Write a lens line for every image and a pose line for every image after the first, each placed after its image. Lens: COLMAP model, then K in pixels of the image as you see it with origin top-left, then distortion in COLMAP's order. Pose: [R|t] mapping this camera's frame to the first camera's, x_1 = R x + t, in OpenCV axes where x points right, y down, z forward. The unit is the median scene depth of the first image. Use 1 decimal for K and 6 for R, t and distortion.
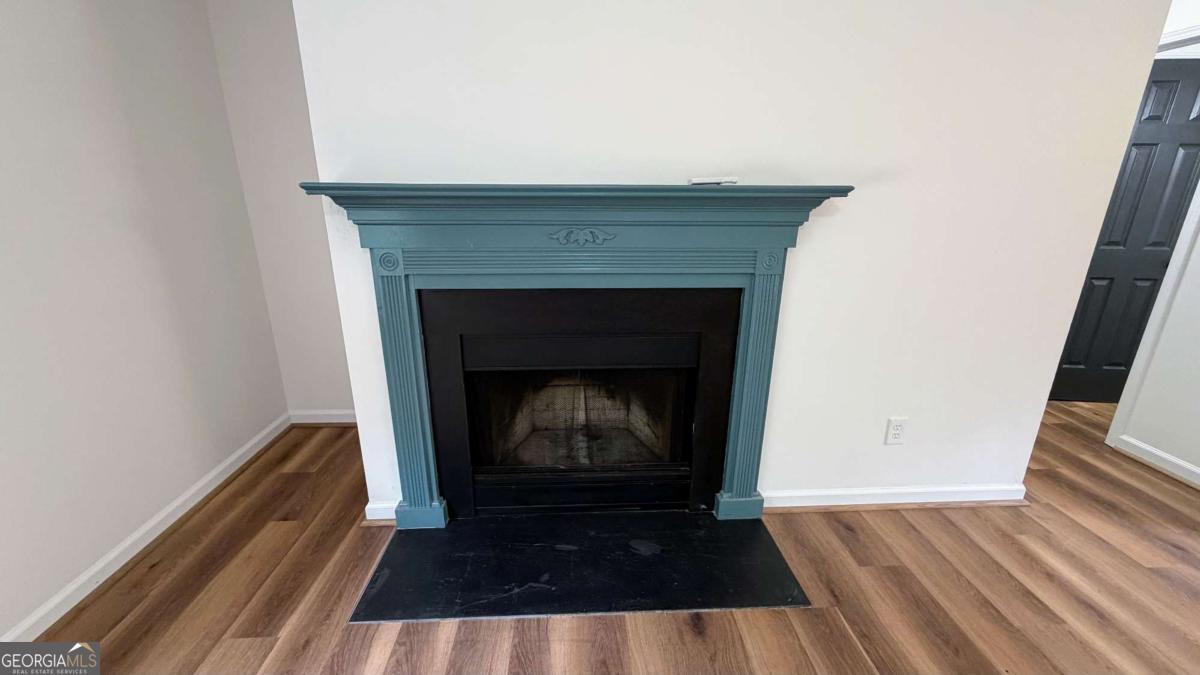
lens RADIAL K [[480.7, 0, 596.8], [0, 480.7, 334.6], [0, 0, 1]] dist [0.001769, 0.000490]
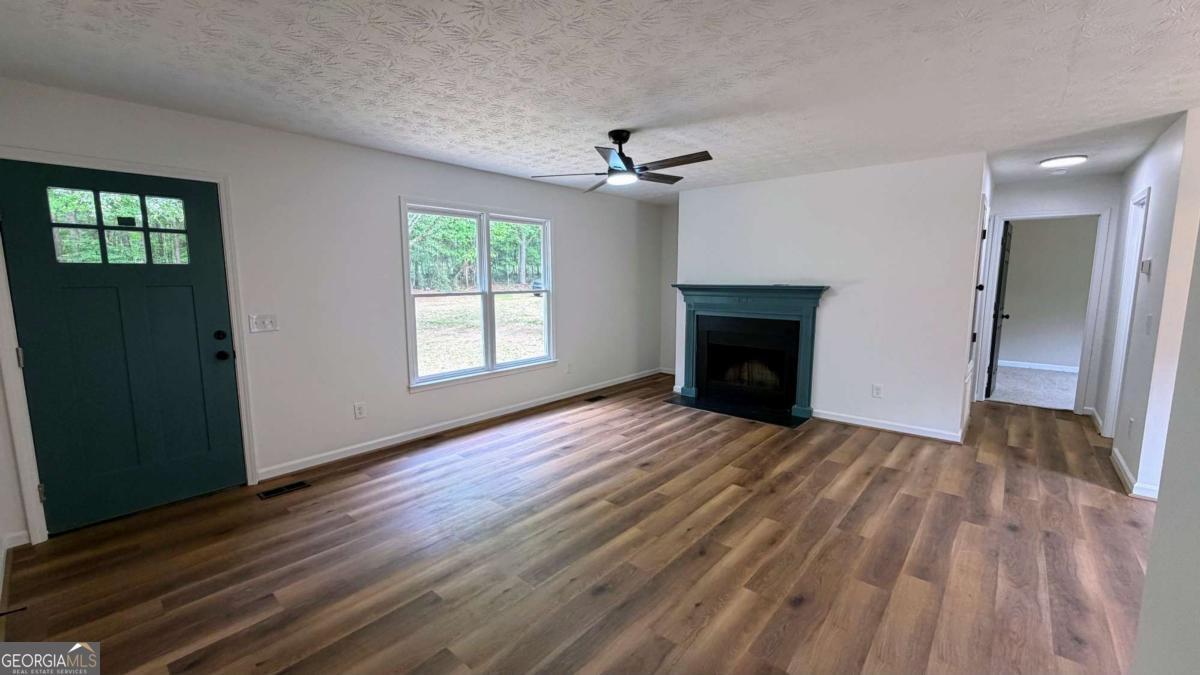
lens RADIAL K [[478.9, 0, 596.0], [0, 478.9, 336.4], [0, 0, 1]] dist [-0.001011, -0.000154]
pose [[0.717651, 0.077887, -0.692034, 1.298024], [-0.199913, 0.974942, -0.097585, 0.465650], [0.667092, 0.208378, 0.715239, -1.638486]]
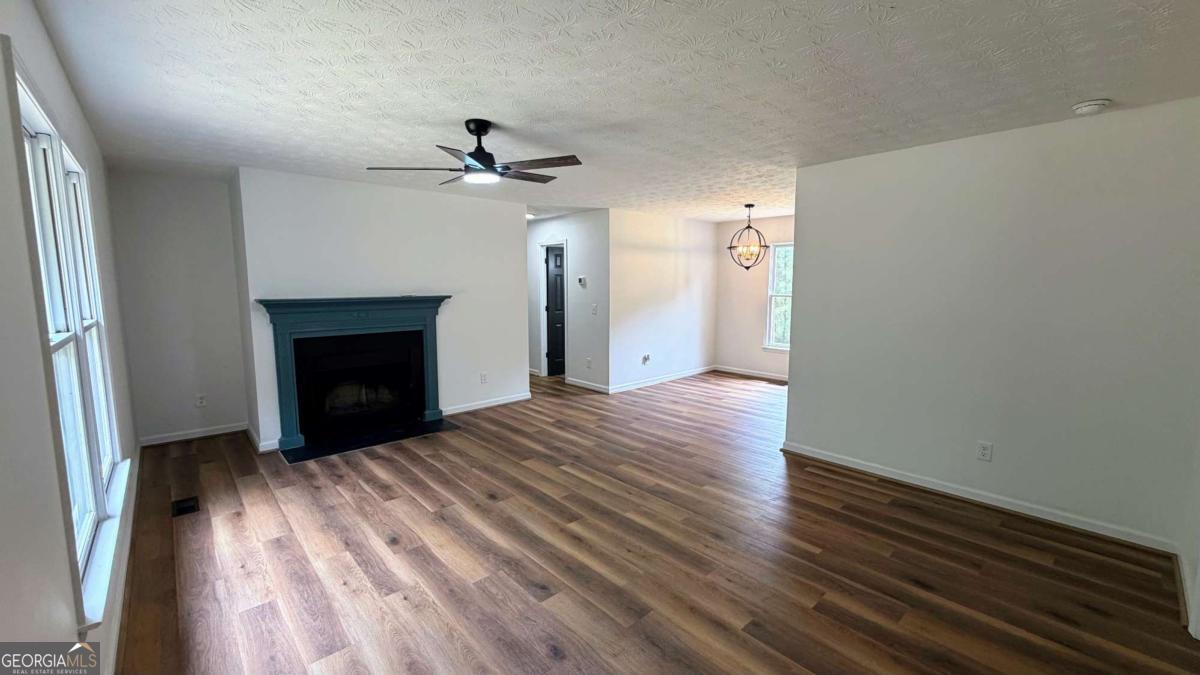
lens RADIAL K [[480.7, 0, 596.8], [0, 480.7, 334.6], [0, 0, 1]] dist [0.001769, 0.000490]
pose [[0.774742, -0.079190, 0.627299, -0.655457], [0.195606, 0.973474, -0.118690, 0.448885], [-0.601260, 0.214657, 0.769681, -1.728453]]
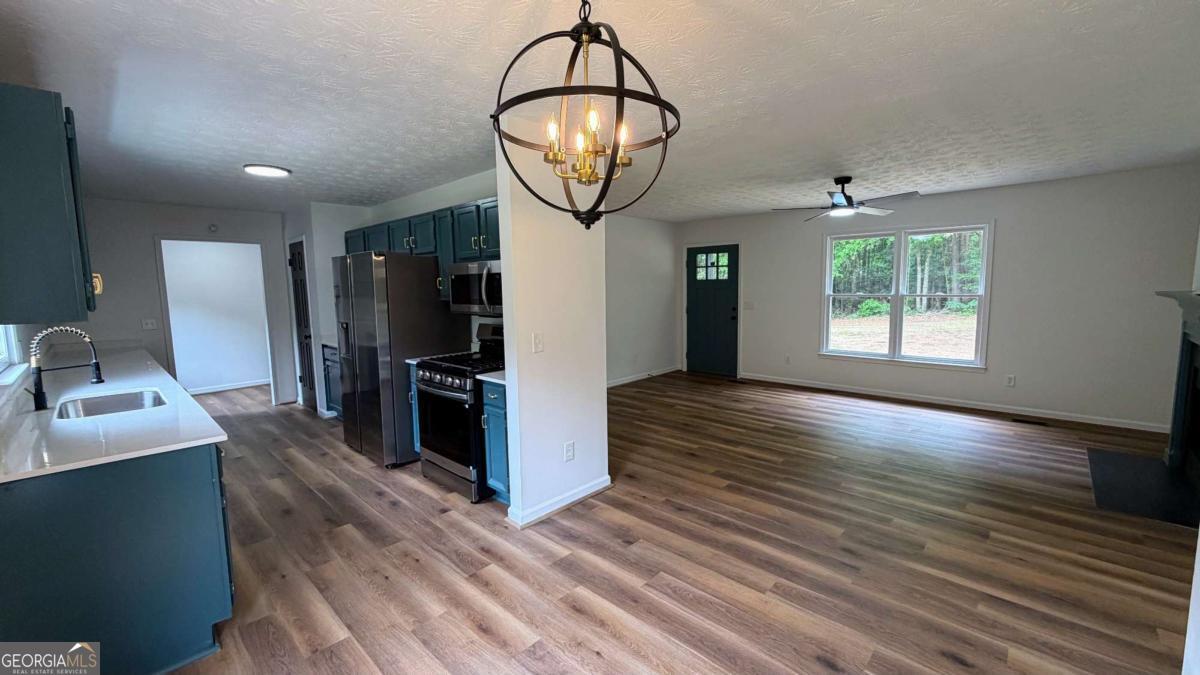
lens RADIAL K [[480.7, 0, 596.8], [0, 480.7, 334.6], [0, 0, 1]] dist [0.001769, 0.000490]
pose [[-0.724947, 0.073425, -0.684880, 2.691423], [-0.196732, 0.930813, 0.308033, -0.231694], [0.660112, 0.358046, -0.660345, 0.603146]]
